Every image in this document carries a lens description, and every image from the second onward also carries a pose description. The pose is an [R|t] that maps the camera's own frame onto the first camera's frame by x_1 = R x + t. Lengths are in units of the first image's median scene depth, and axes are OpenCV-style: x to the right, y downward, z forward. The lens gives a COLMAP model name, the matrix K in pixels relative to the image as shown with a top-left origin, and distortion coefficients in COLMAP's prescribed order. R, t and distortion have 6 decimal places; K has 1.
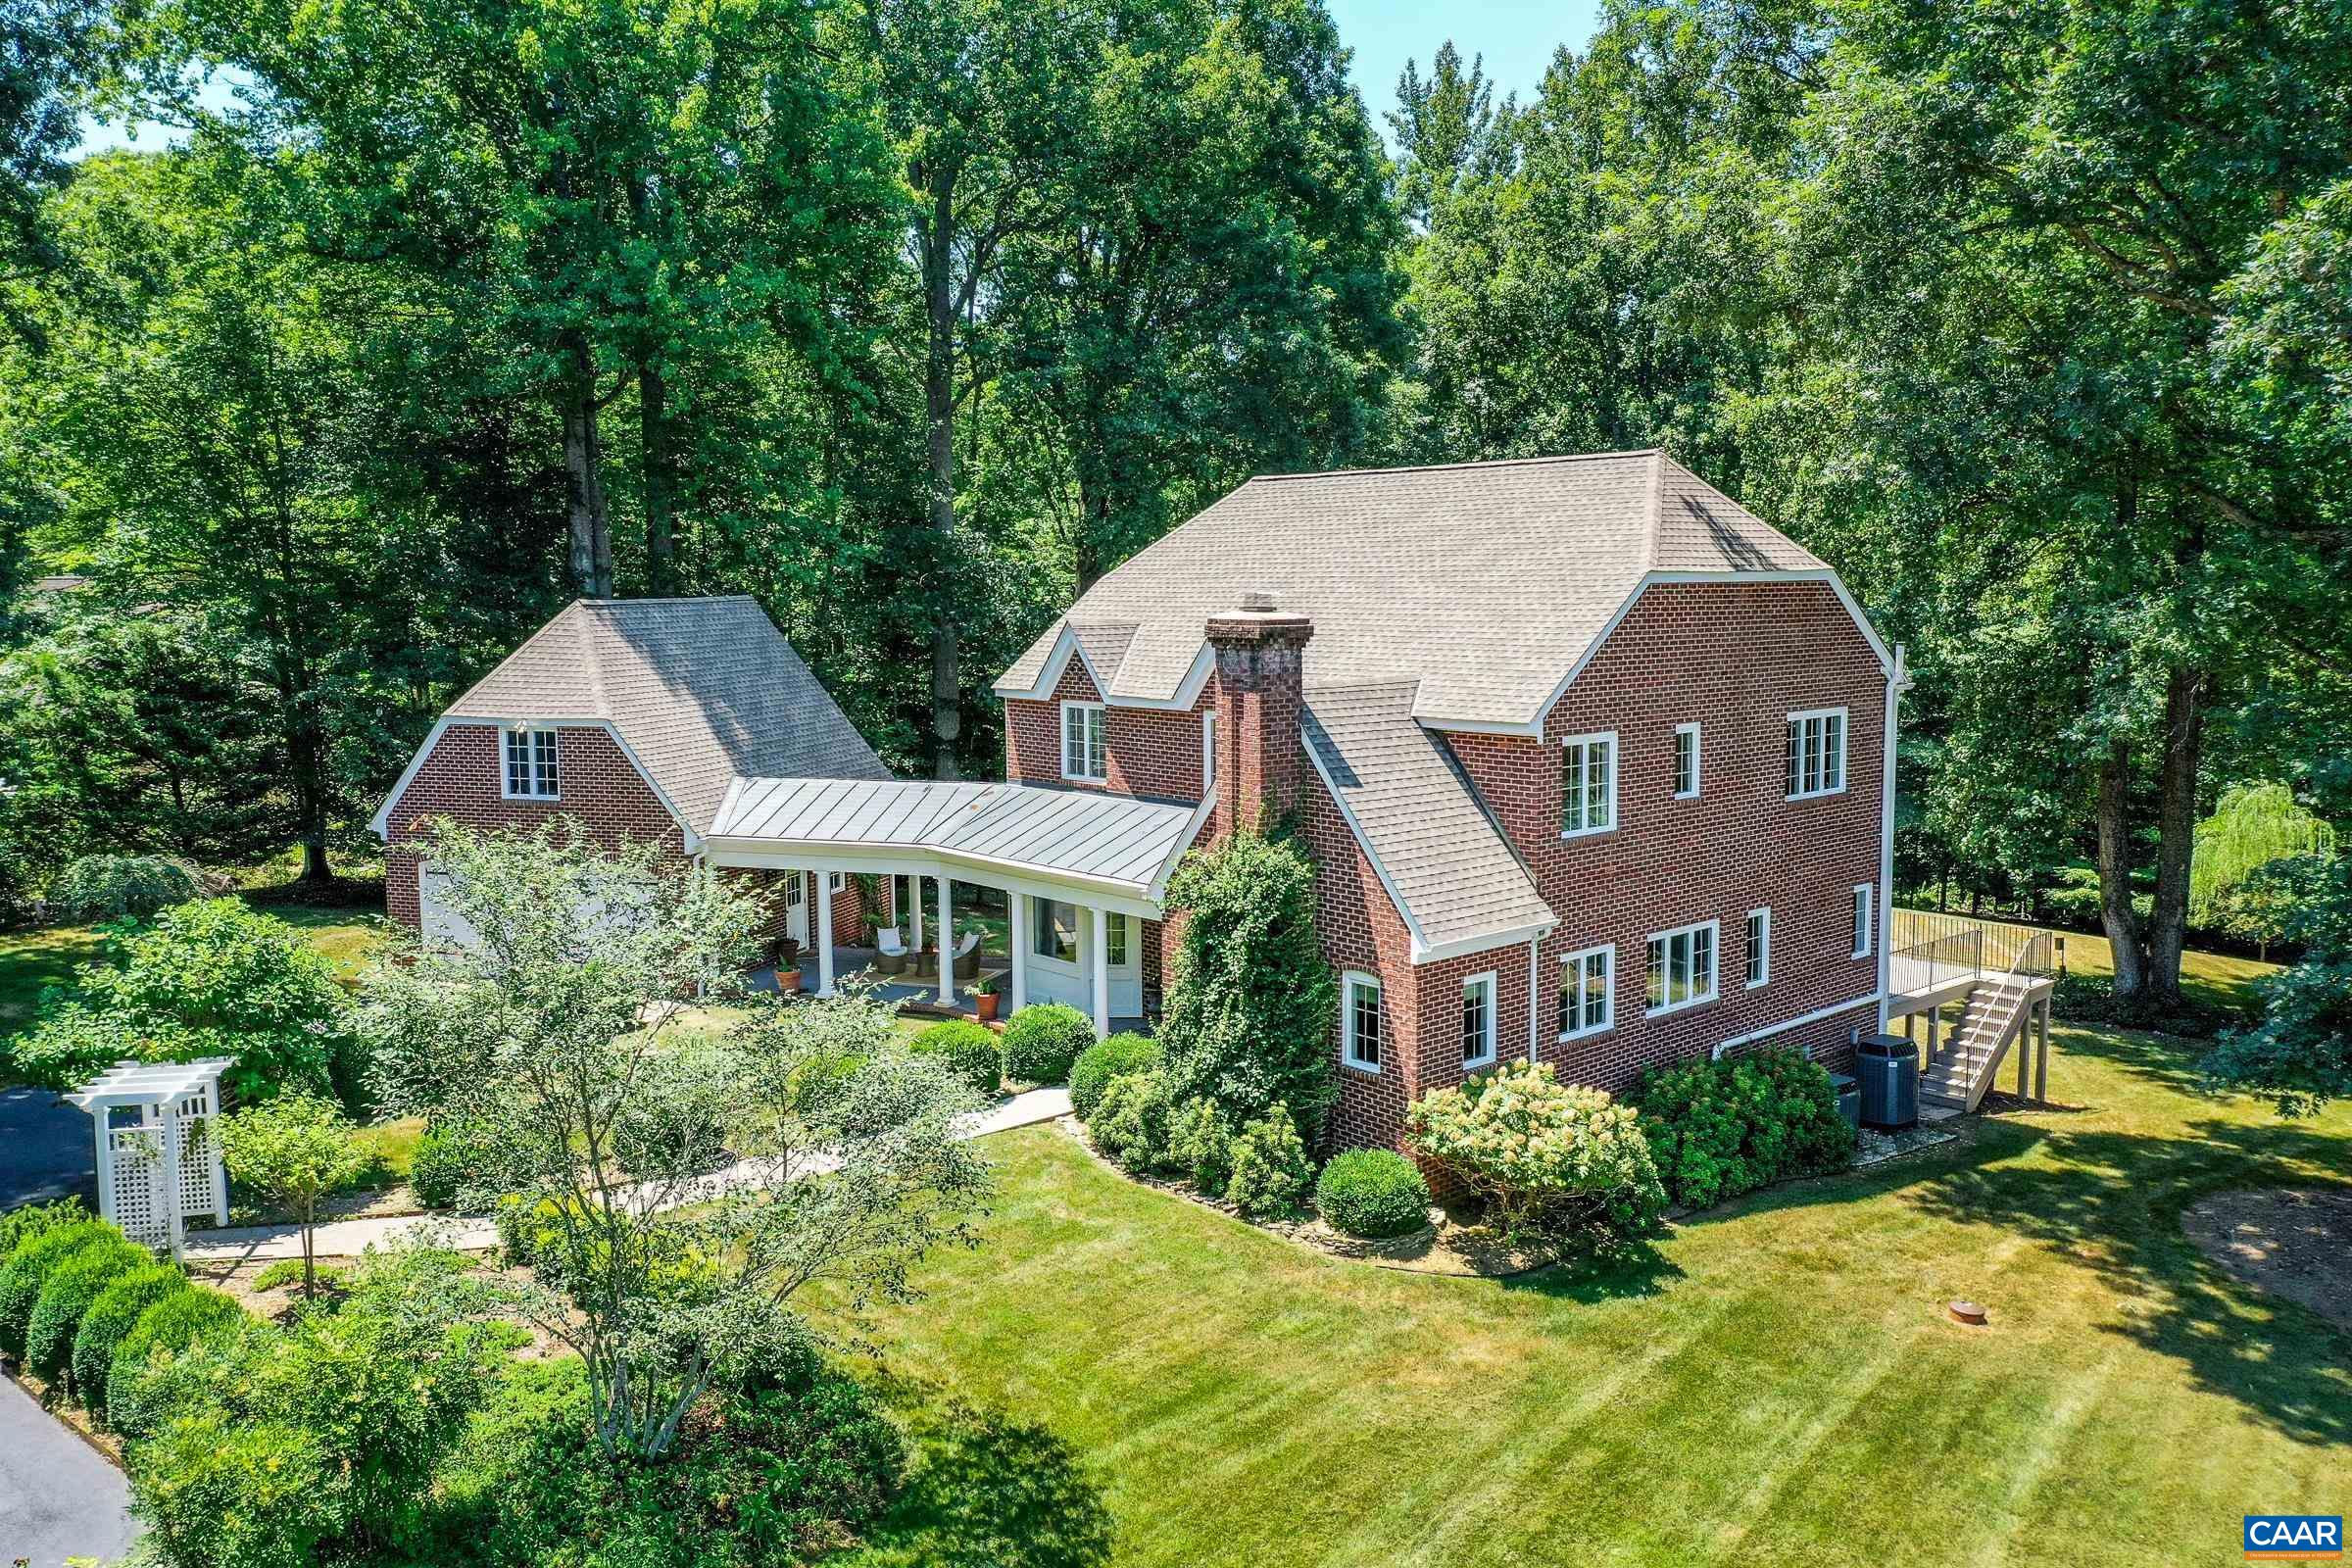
lens RADIAL K [[1834.4, 0, 1186.2], [0, 1834.4, 776.4], [0, 0, 1]] dist [0.002974, -0.008721]
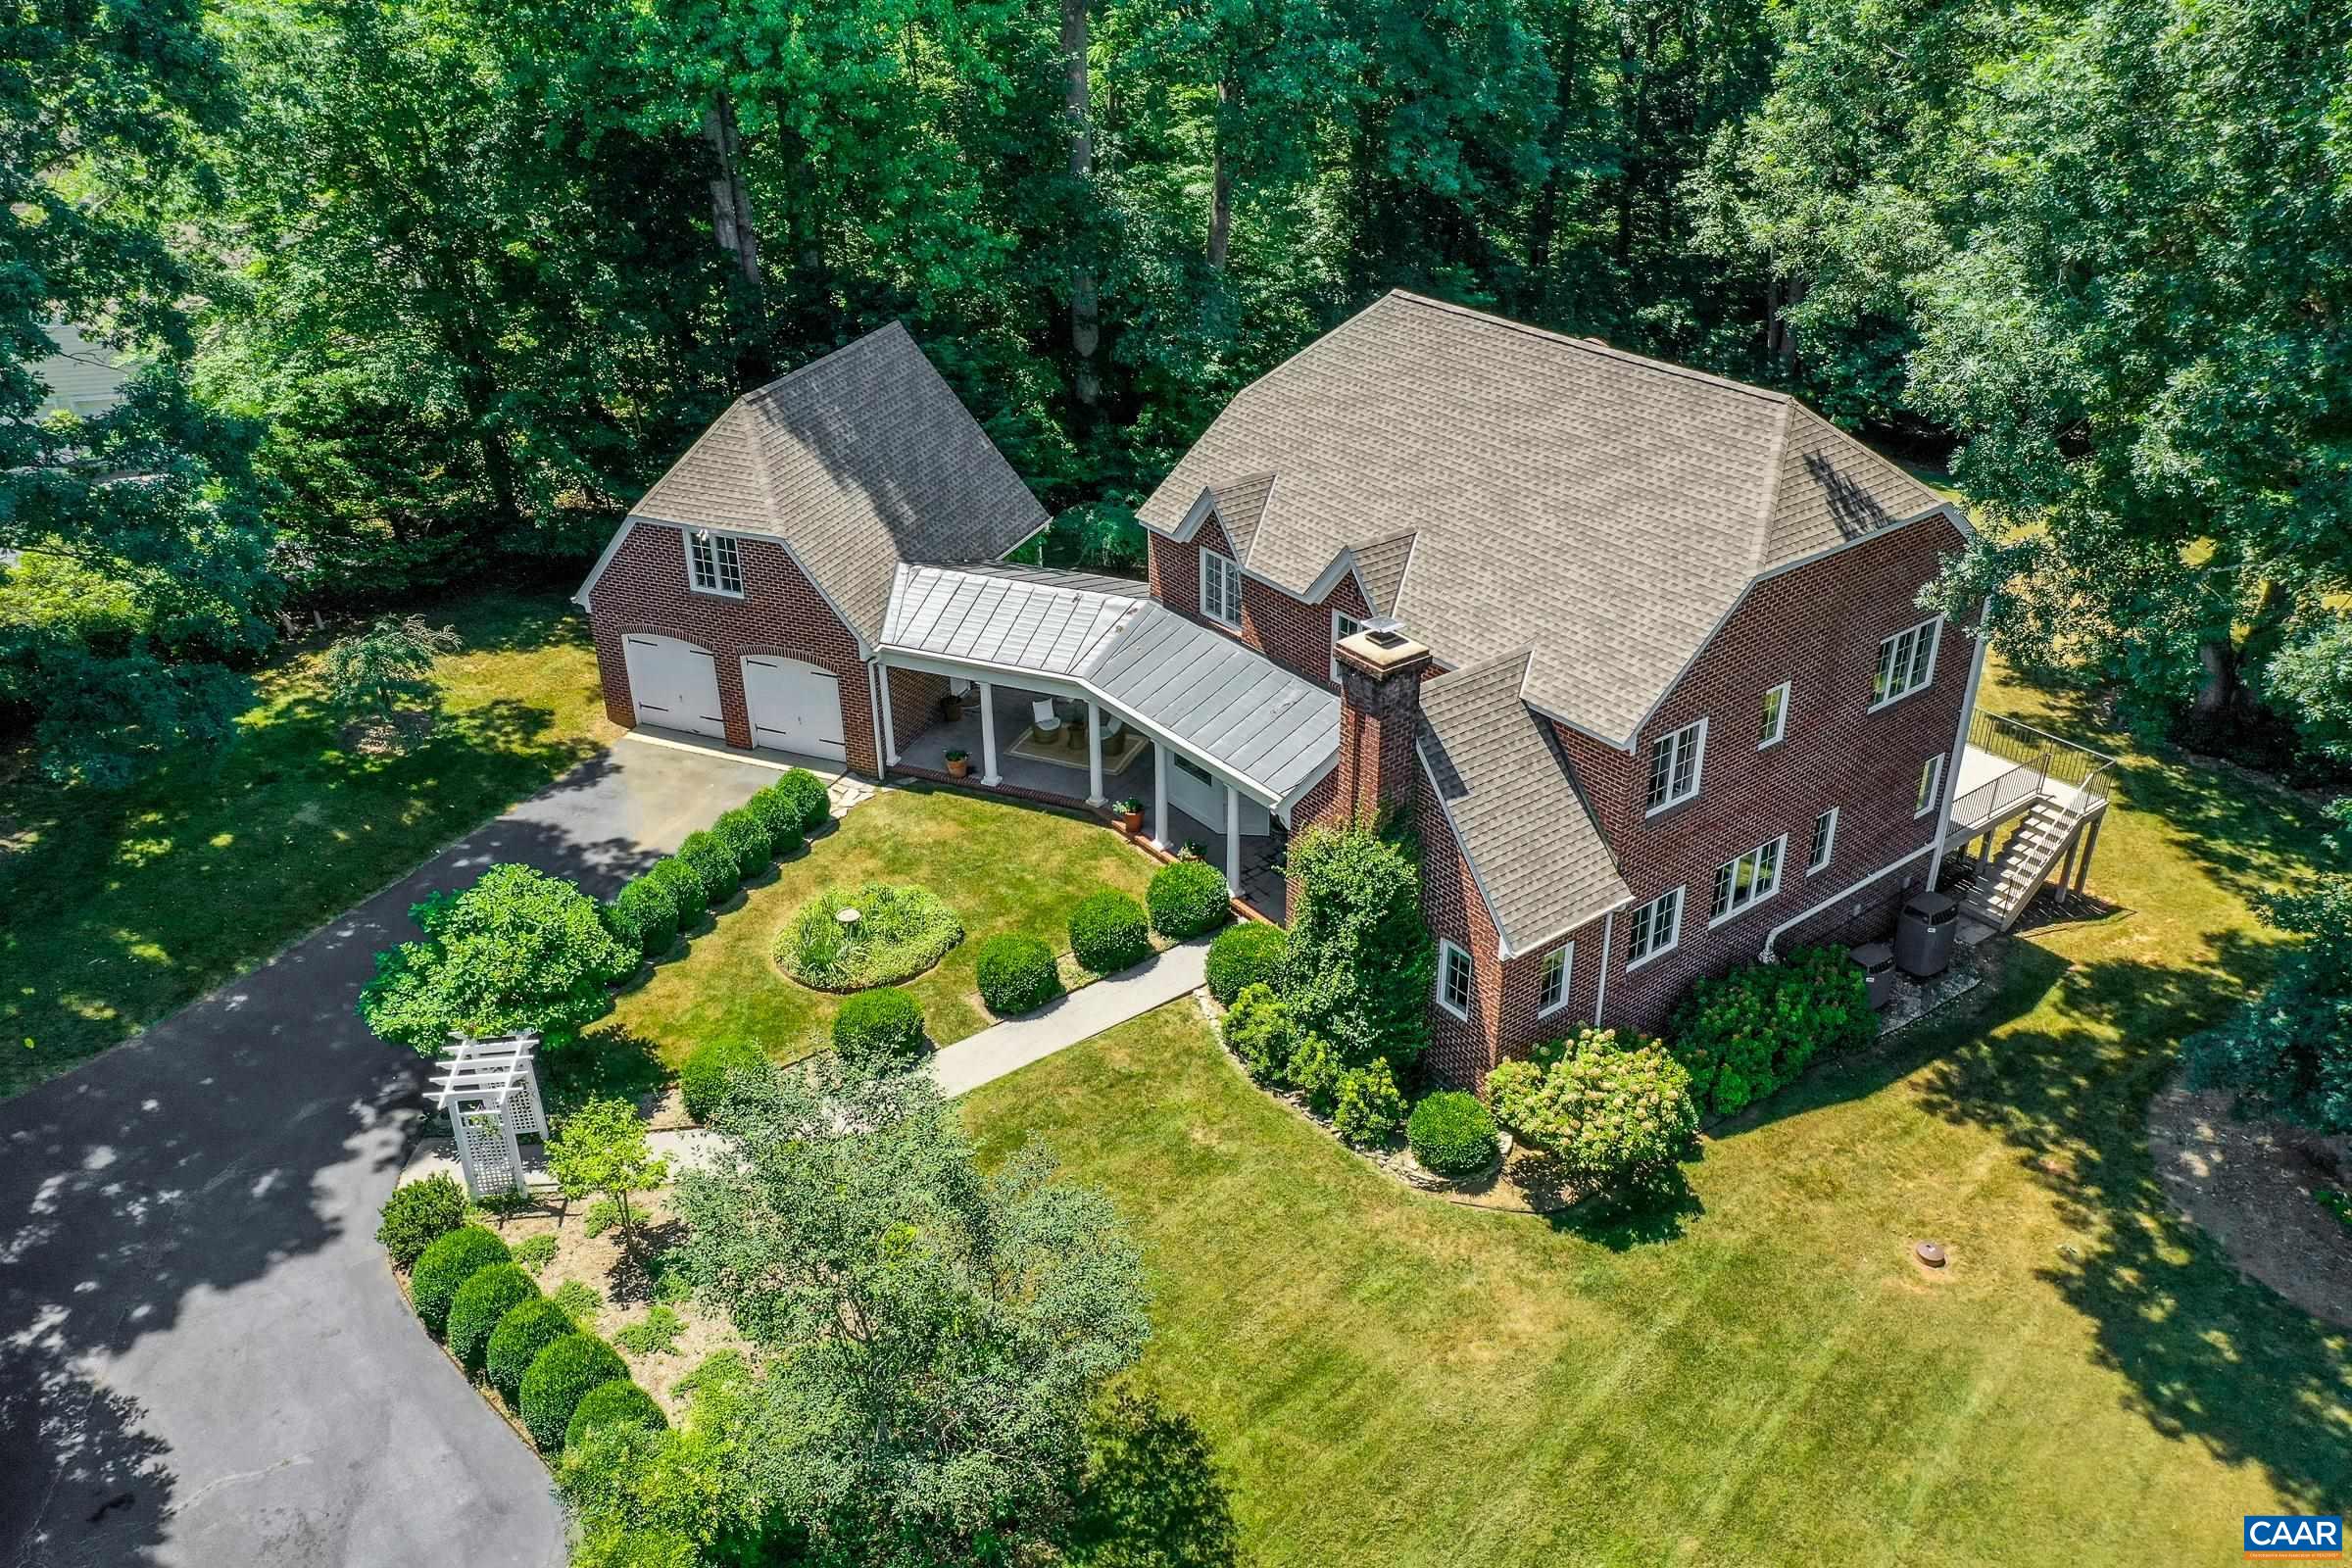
lens RADIAL K [[1834.4, 0, 1186.2], [0, 1834.4, 776.4], [0, 0, 1]] dist [0.002974, -0.008721]
pose [[0.997431, 0.032797, -0.063690, -0.005349], [-0.006210, 0.925284, 0.379224, -0.433712], [0.071369, -0.377854, 0.923110, -0.050070]]
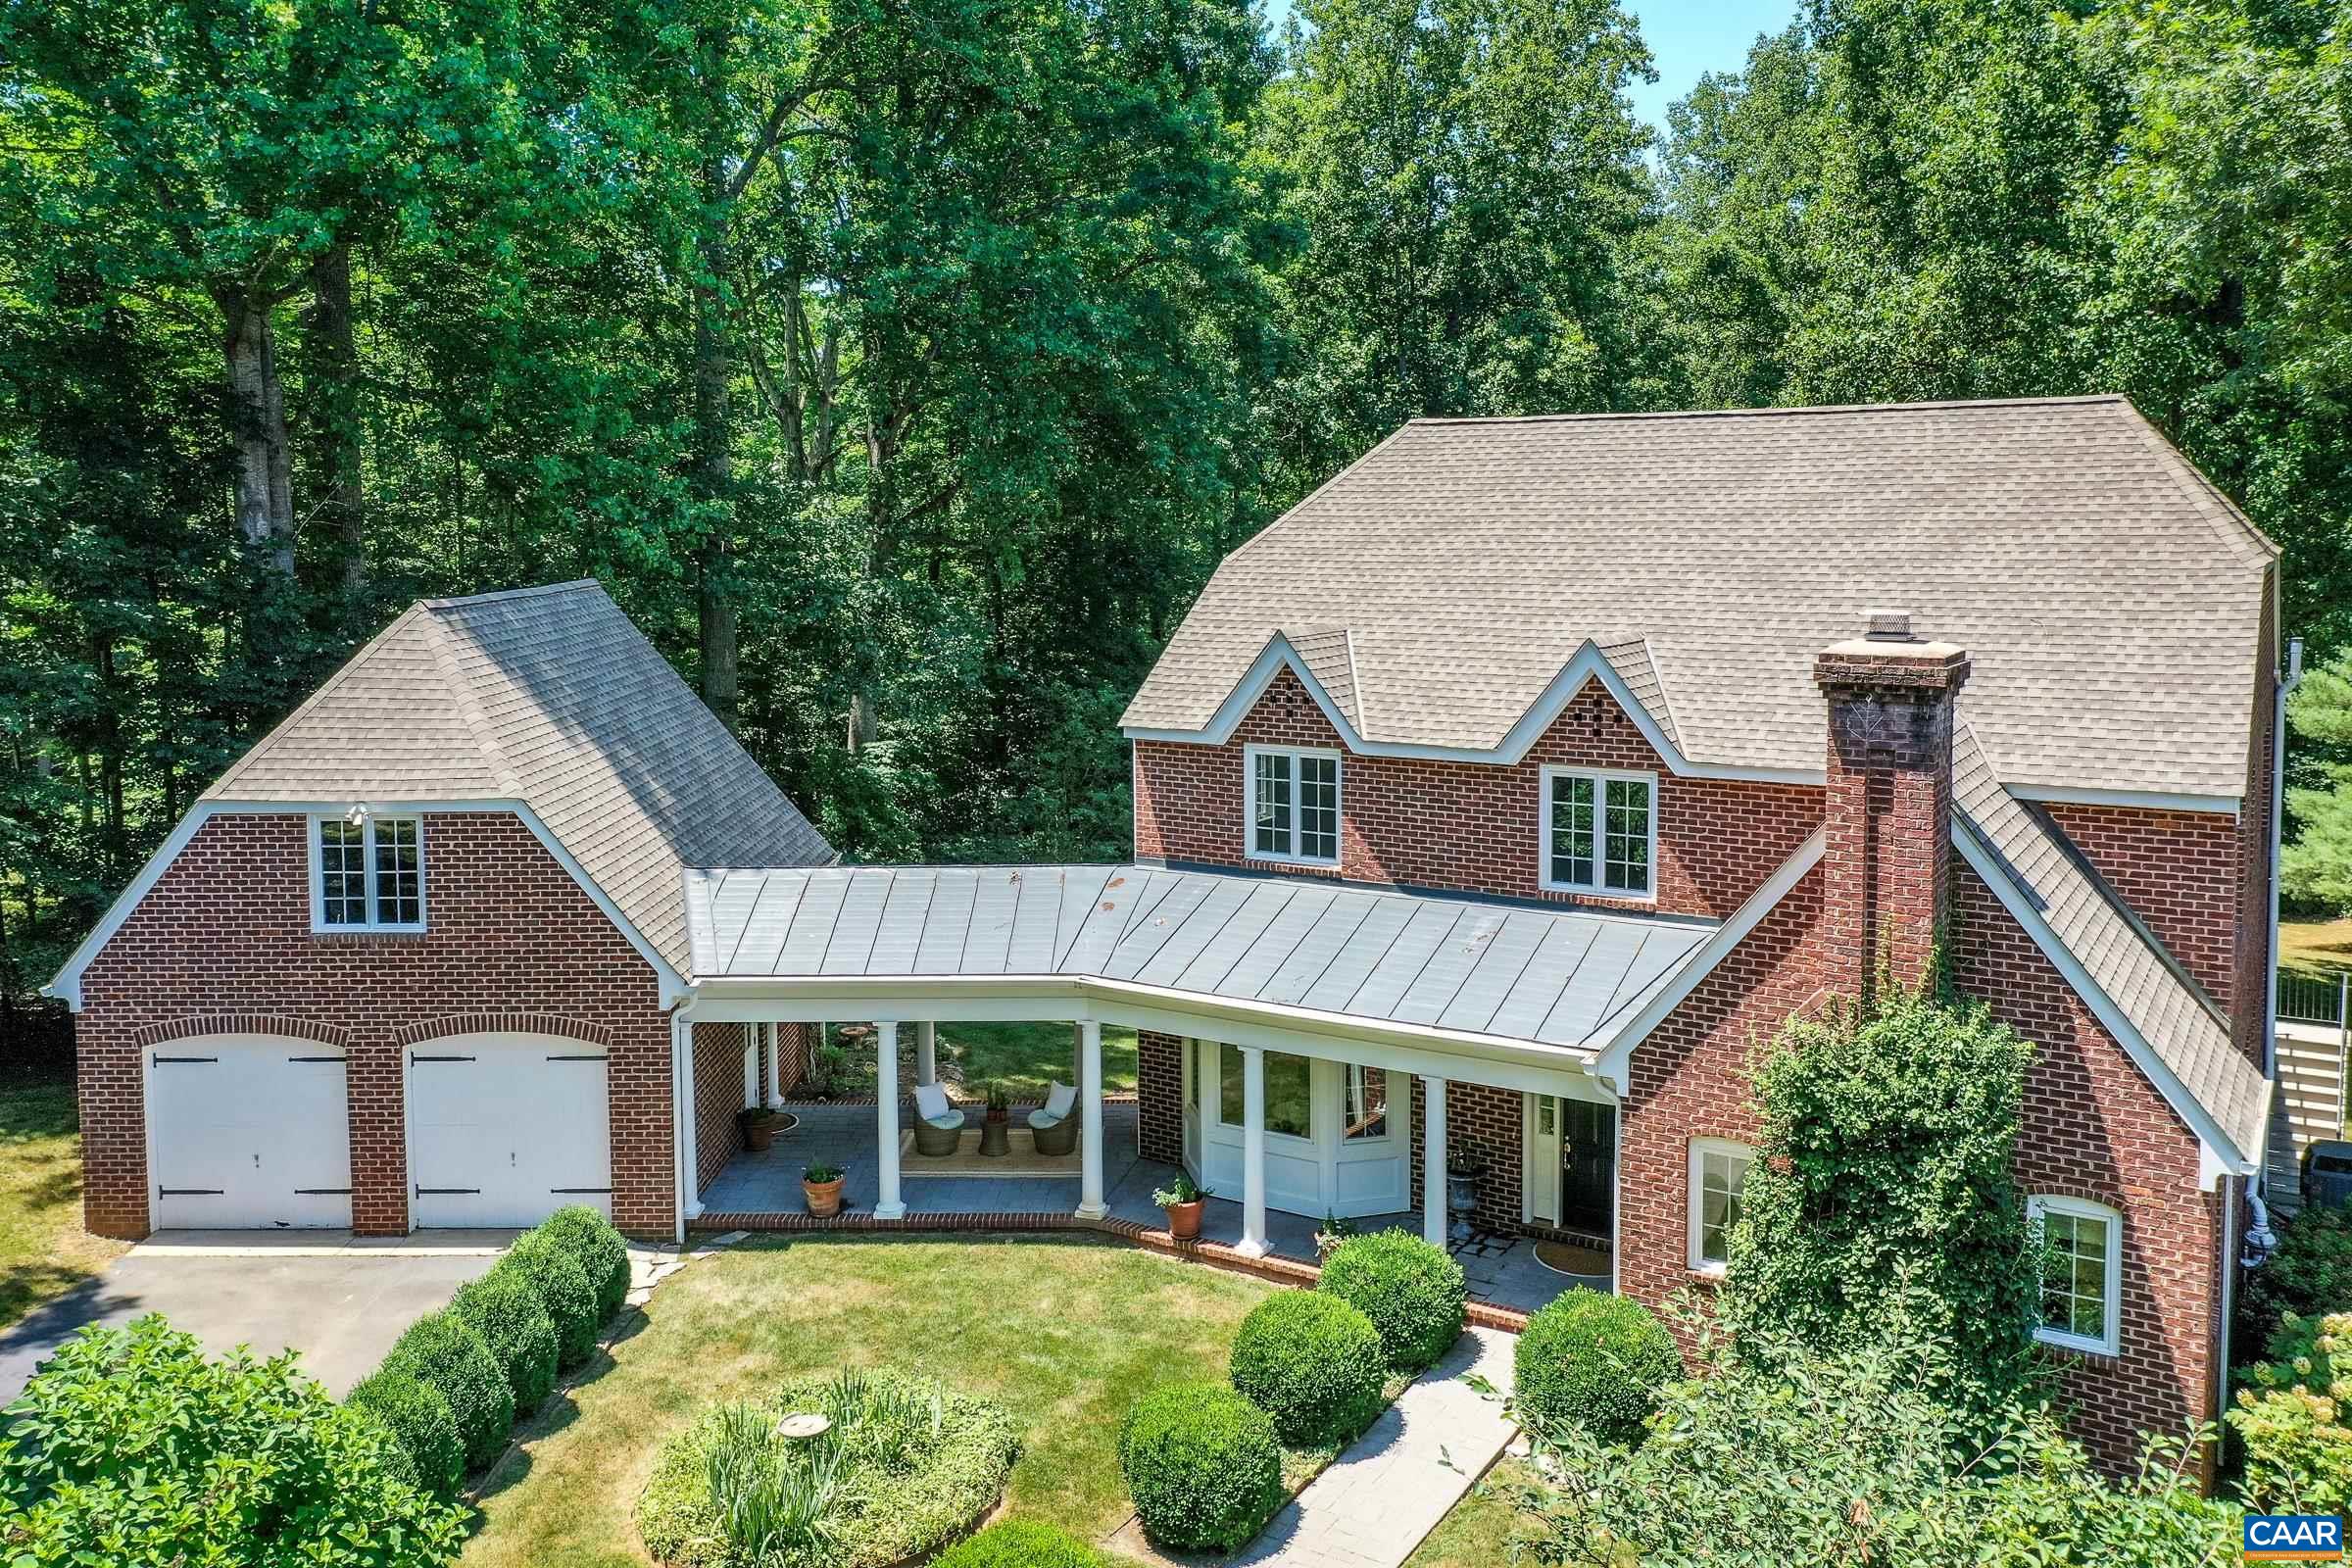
lens RADIAL K [[1901.0, 0, 1198.9], [0, 1901.0, 614.3], [0, 0, 1]] dist [0.006787, -0.003305]
pose [[0.956282, -0.018309, 0.291872, -0.391870], [0.033404, 0.998345, -0.046818, -0.077183], [-0.290532, 0.054520, 0.955311, 0.437948]]
